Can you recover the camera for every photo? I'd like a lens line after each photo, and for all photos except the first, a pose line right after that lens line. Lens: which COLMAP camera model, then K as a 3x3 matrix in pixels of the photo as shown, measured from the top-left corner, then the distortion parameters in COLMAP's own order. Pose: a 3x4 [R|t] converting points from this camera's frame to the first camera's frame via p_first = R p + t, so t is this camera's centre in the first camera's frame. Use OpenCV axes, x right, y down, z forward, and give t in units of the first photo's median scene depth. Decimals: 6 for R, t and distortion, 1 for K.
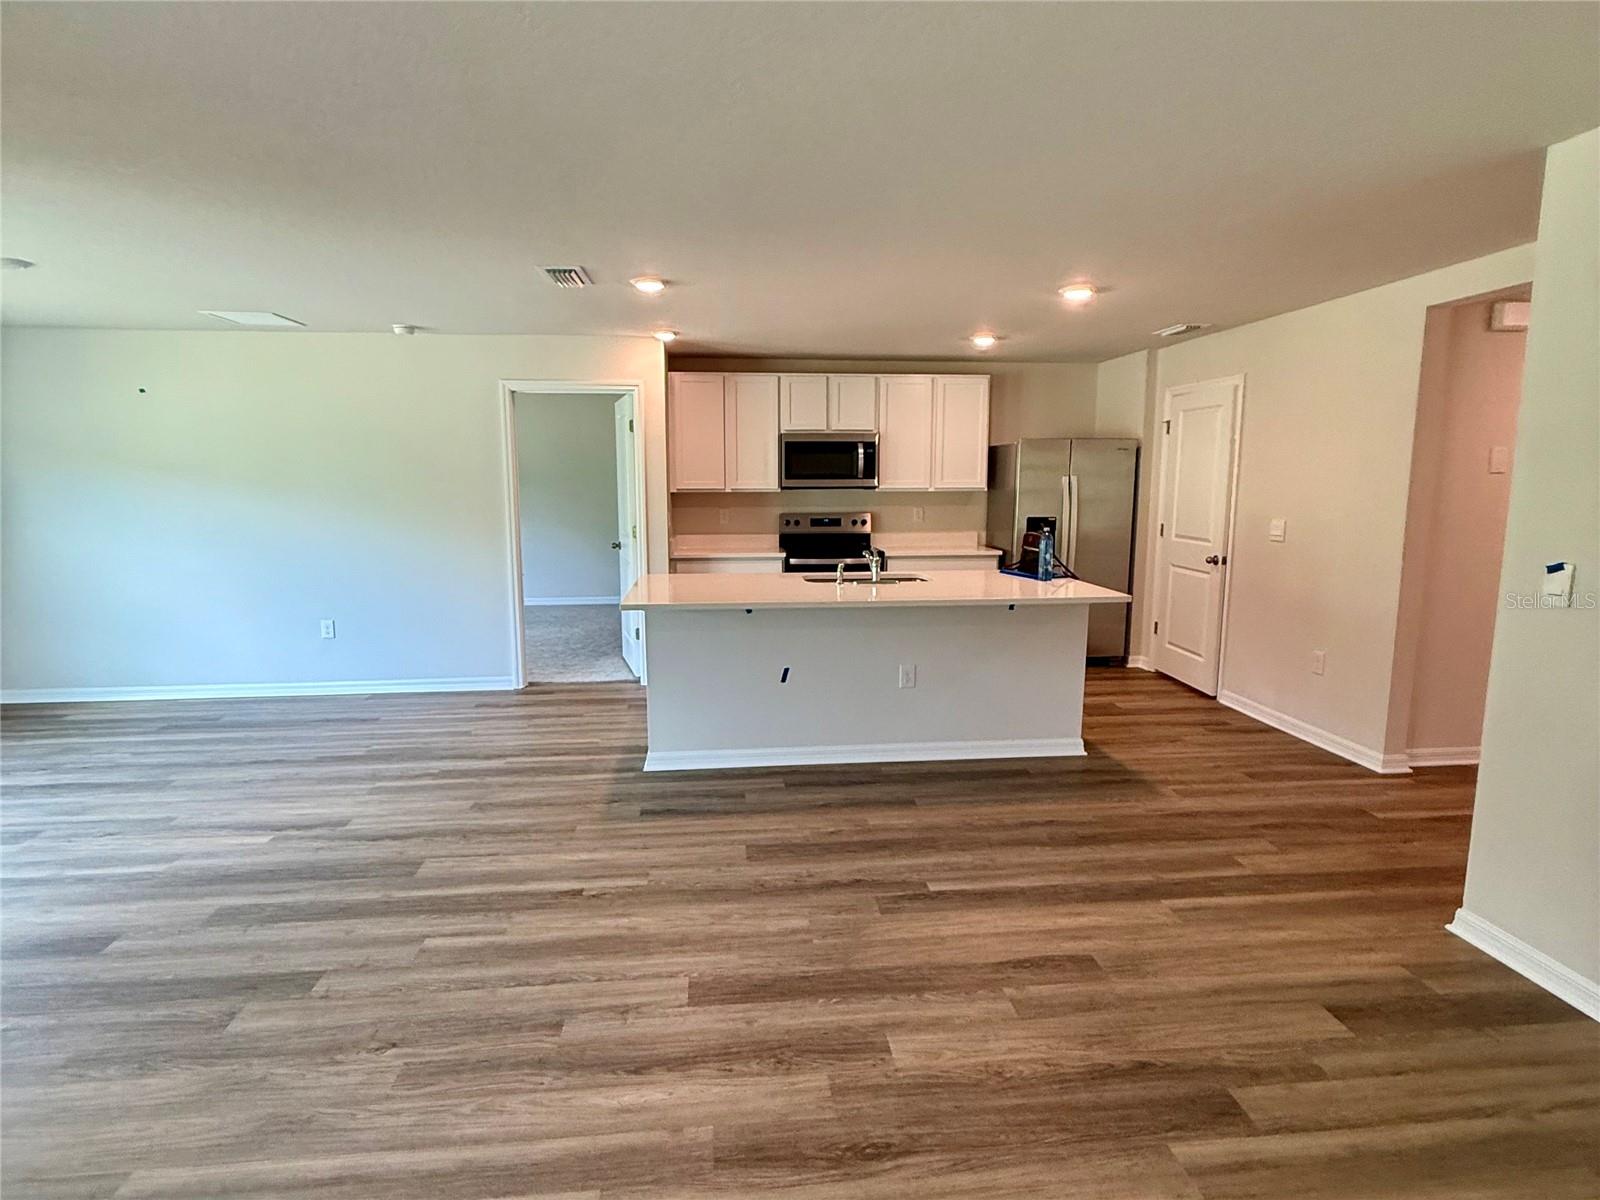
lens RADIAL K [[855.4, 0, 800.0], [0, 855.4, 599.6], [0, 0, 1]] dist [-0.002269, -0.001185]
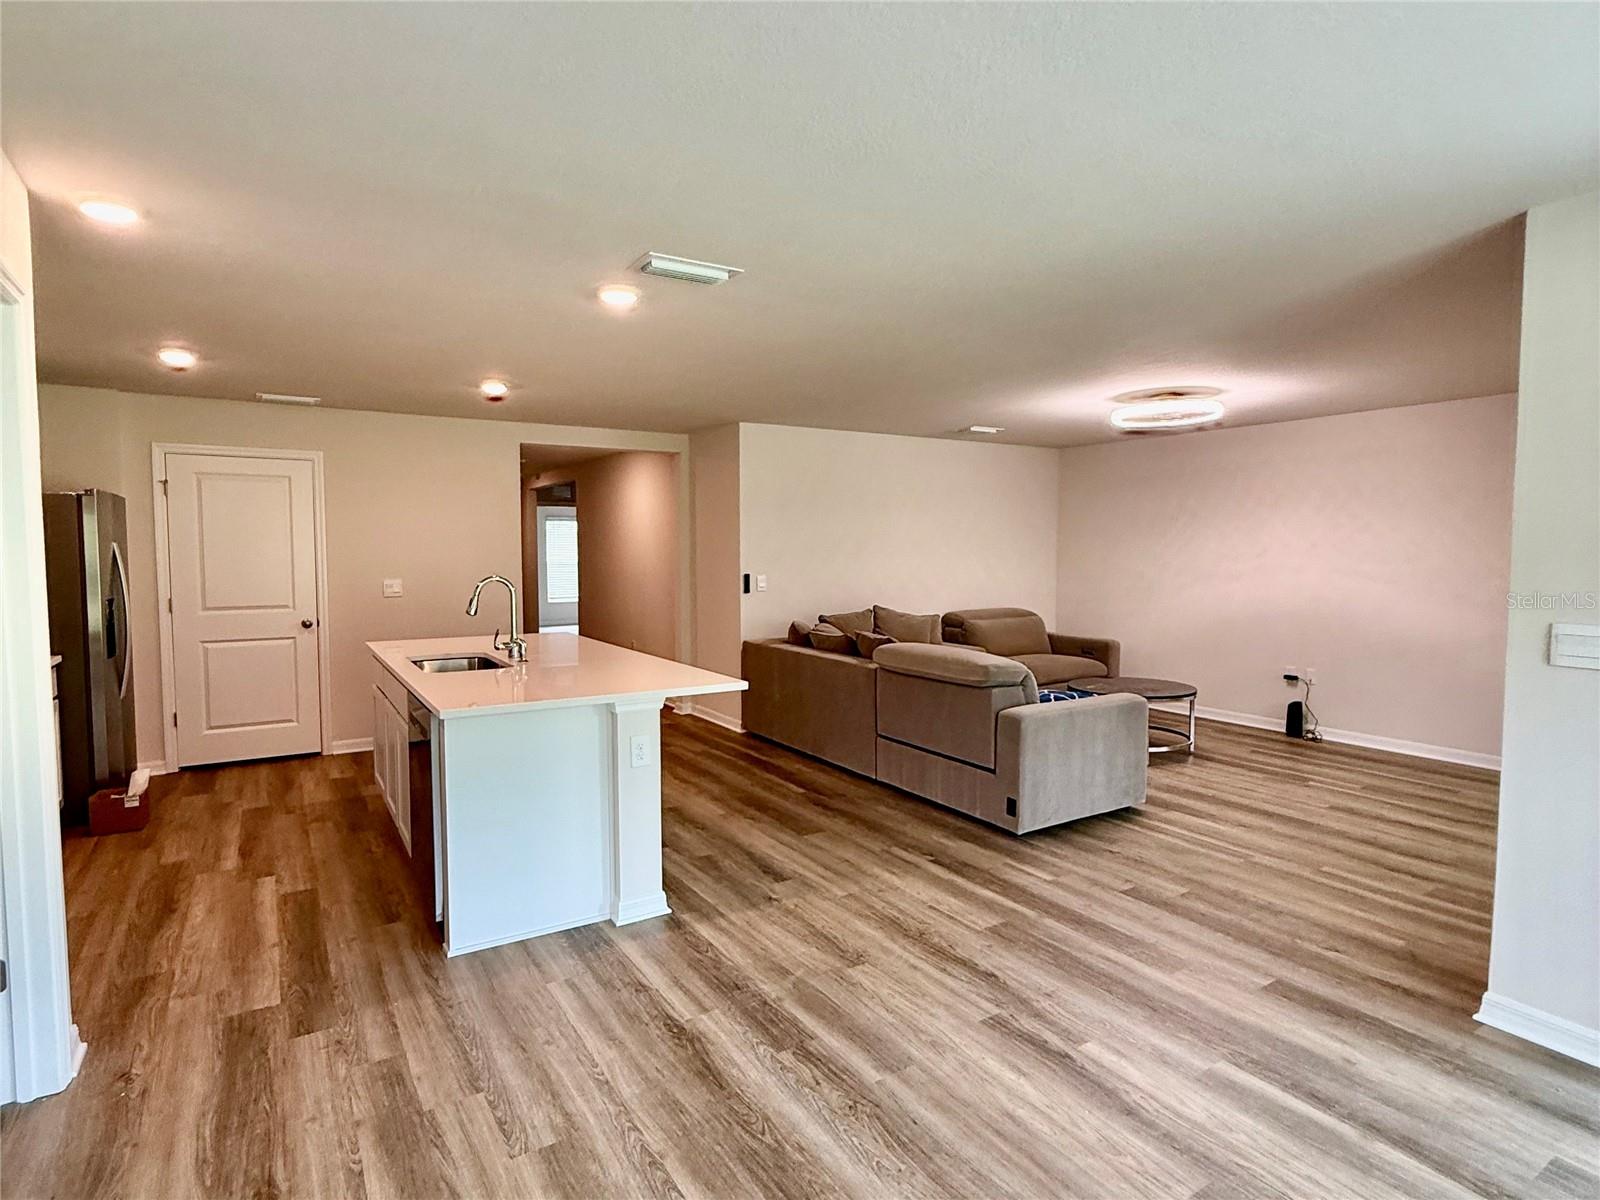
lens RADIAL K [[855.4, 0, 804.9], [0, 855.4, 596.7], [0, 0, 1]] dist [-0.002269, -0.001185]
pose [[-0.456909, -0.049726, 0.888122, -1.298853], [0.128070, 0.984356, 0.121002, -0.231083], [-0.880245, 0.169029, -0.443393, 1.681462]]
